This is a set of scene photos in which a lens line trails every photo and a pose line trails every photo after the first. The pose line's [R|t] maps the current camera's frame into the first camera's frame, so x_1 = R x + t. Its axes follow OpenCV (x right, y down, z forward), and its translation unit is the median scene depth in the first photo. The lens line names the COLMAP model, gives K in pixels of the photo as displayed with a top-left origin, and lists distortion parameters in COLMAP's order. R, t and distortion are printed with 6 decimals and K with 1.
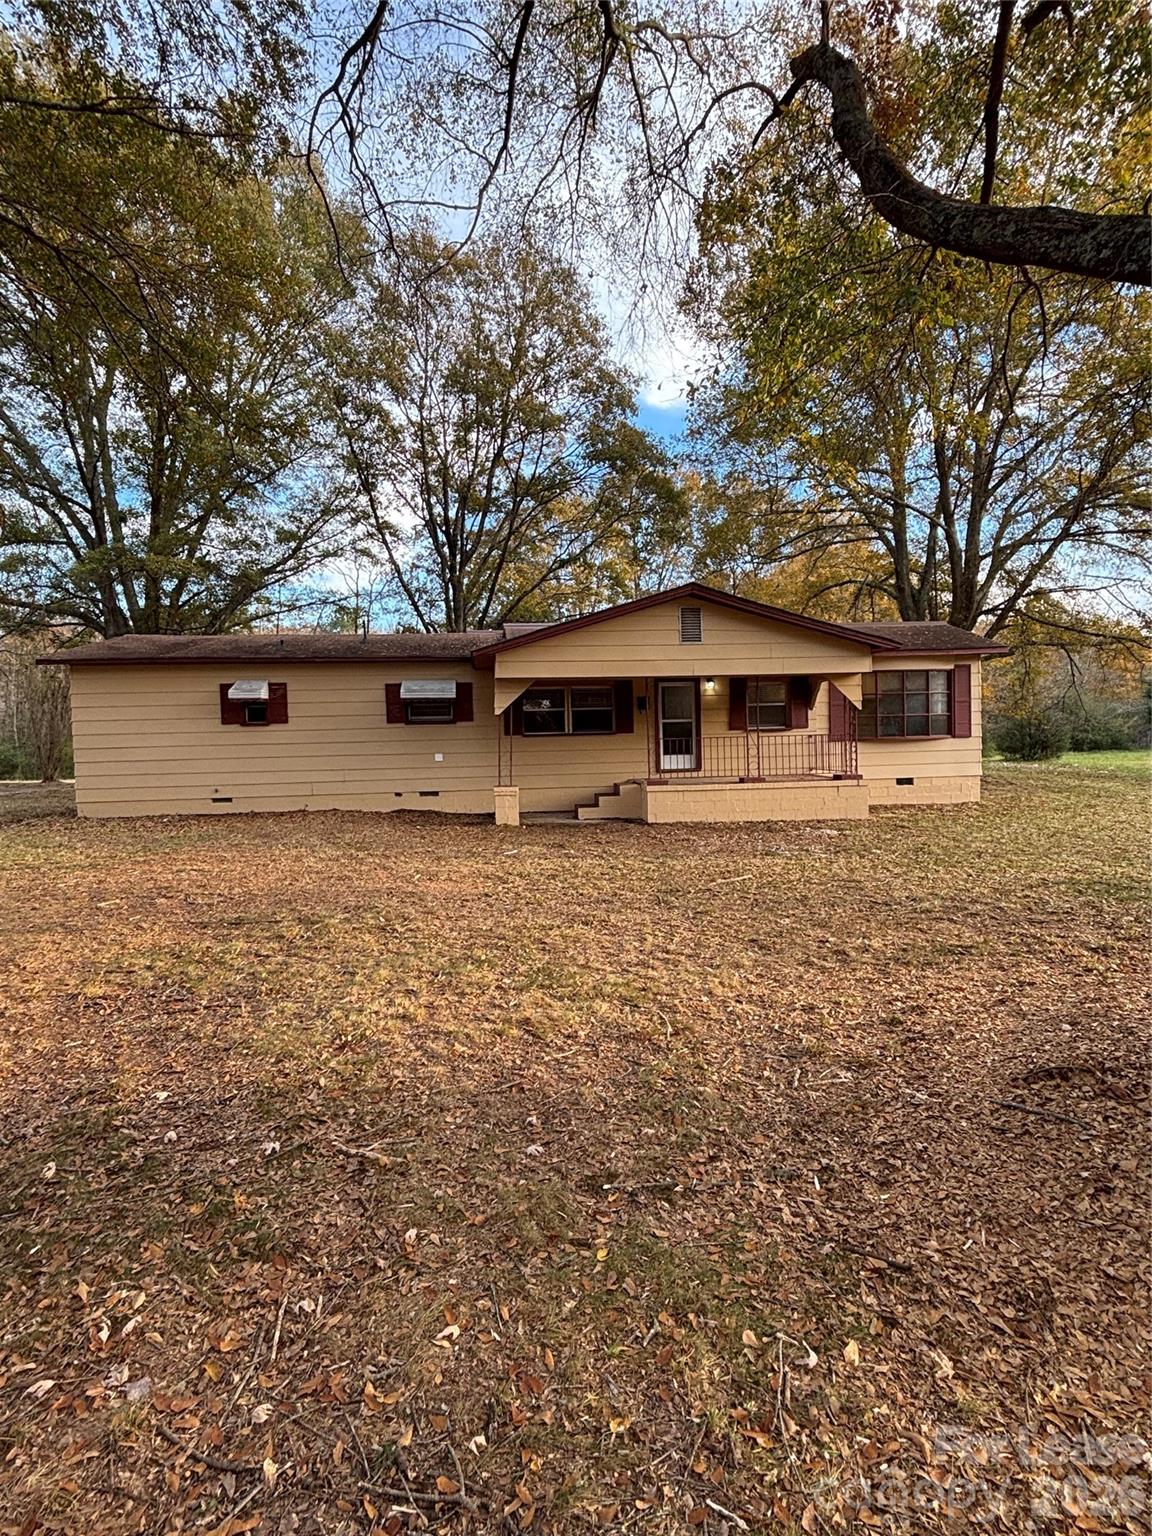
lens RADIAL K [[796.9, 0, 576.6], [0, 796.9, 767.4], [0, 0, 1]] dist [0.000624, 0.000108]
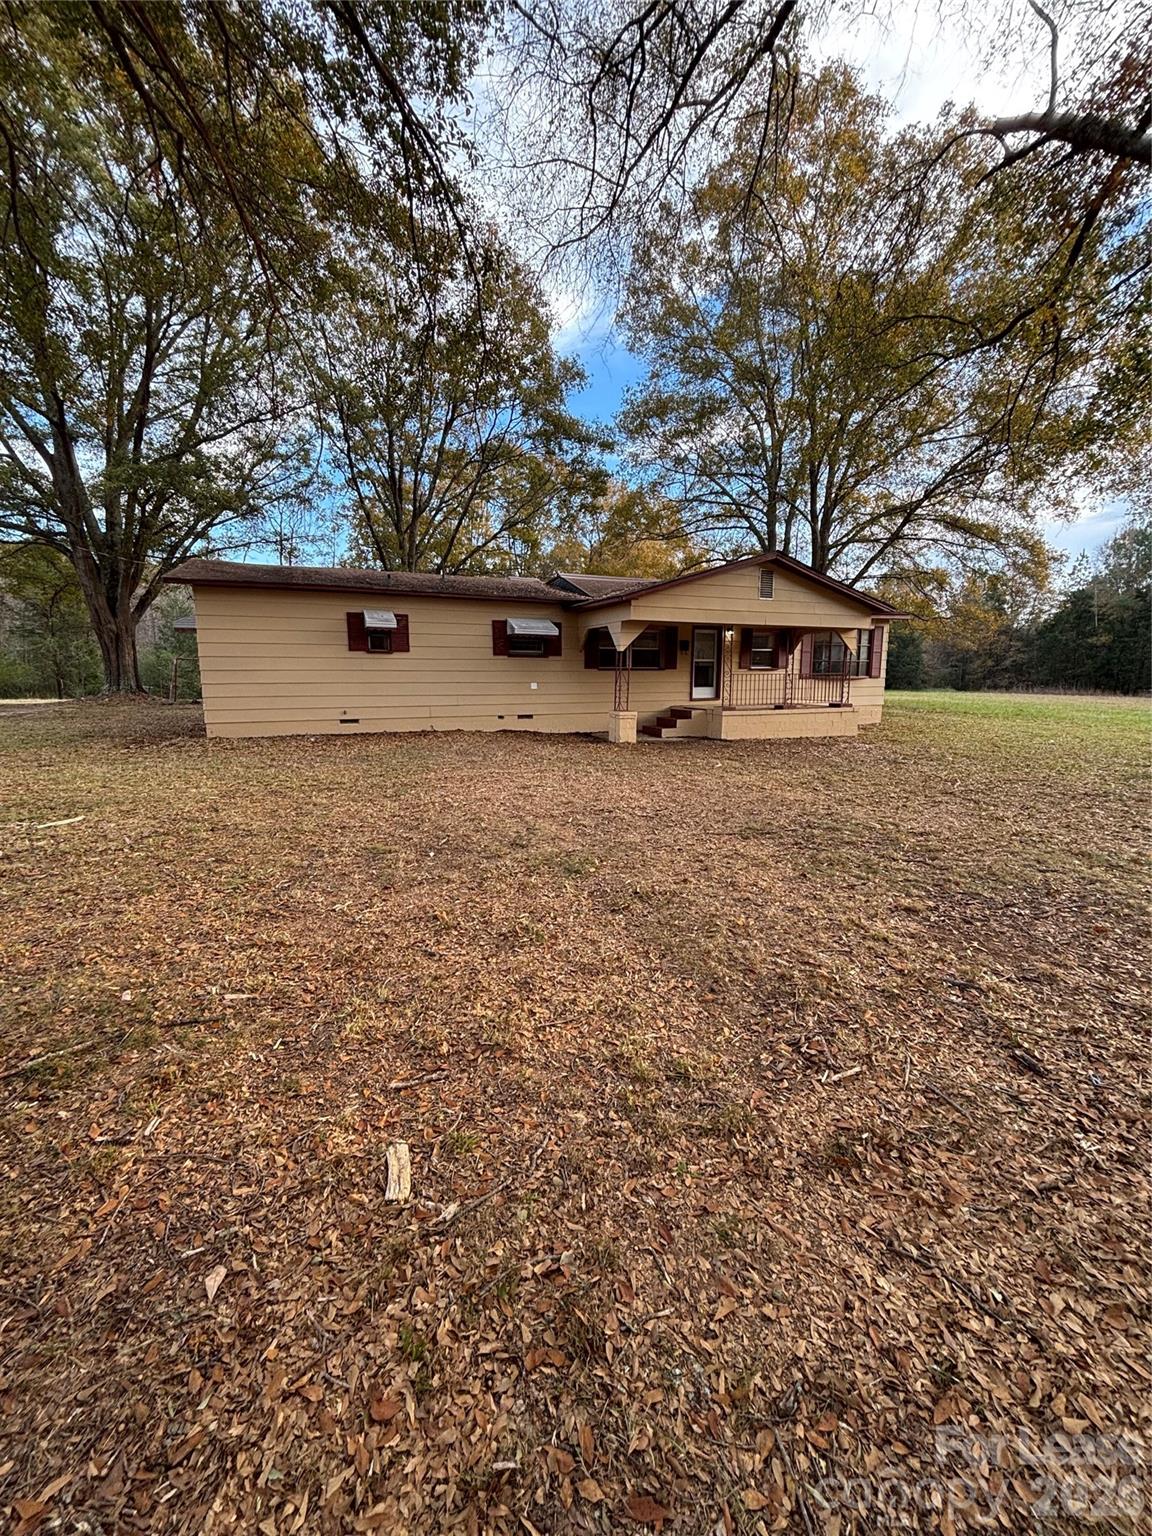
lens RADIAL K [[618.9, 0, 576.1], [0, 618.9, 769.8], [0, 0, 1]] dist [0.000590, -0.000470]
pose [[0.960804, -0.019568, 0.276539, -0.376959], [-0.011899, 0.993676, 0.111656, 0.008425], [-0.276975, -0.110570, 0.954494, 0.094557]]
